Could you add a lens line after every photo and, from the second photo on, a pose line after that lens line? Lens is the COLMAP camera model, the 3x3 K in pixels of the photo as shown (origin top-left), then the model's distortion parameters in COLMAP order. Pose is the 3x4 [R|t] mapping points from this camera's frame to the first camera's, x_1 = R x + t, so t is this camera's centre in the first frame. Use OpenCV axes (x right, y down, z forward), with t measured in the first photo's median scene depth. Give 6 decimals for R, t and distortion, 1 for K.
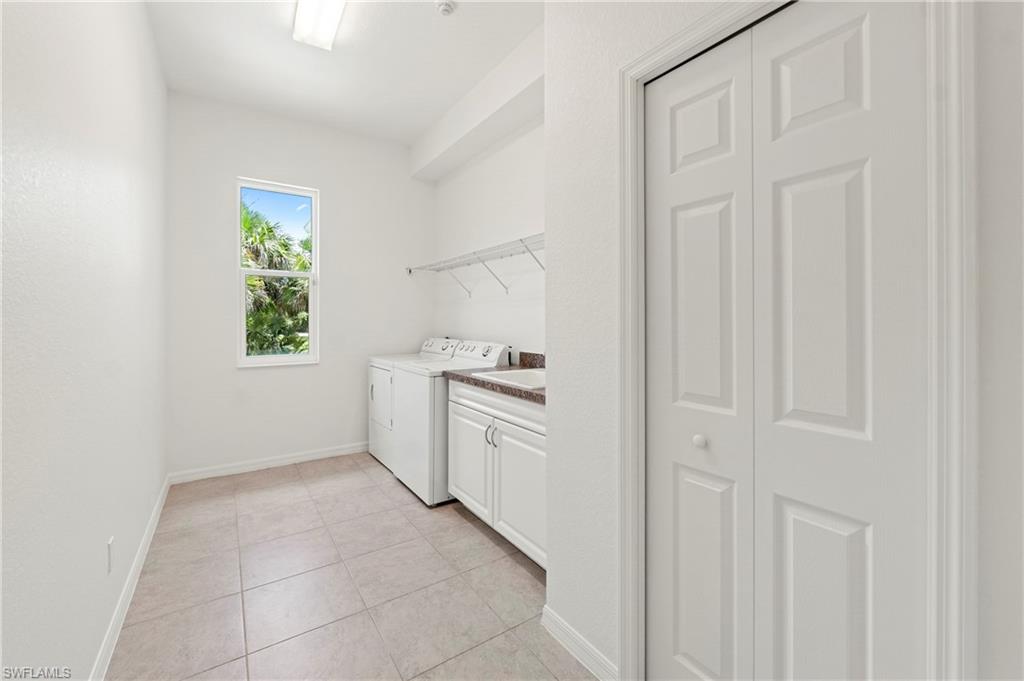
lens RADIAL K [[421.5, 0, 511.6], [0, 421.5, 319.1], [0, 0, 1]] dist [-0.010528, -0.000245]
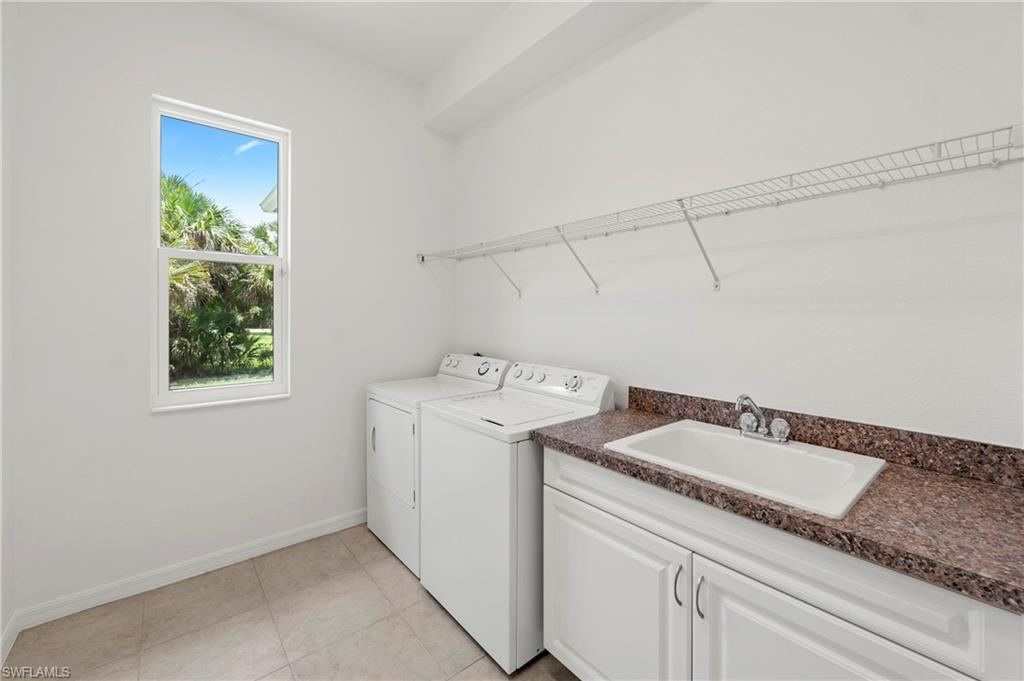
lens RADIAL K [[421.5, 0, 511.6], [0, 421.5, 319.1], [0, 0, 1]] dist [-0.010528, -0.000245]
pose [[0.995975, 0.007919, 0.089277, -0.161121], [-0.008689, 0.999928, 0.008245, -0.020649], [-0.089205, -0.008988, 0.995973, 0.295596]]
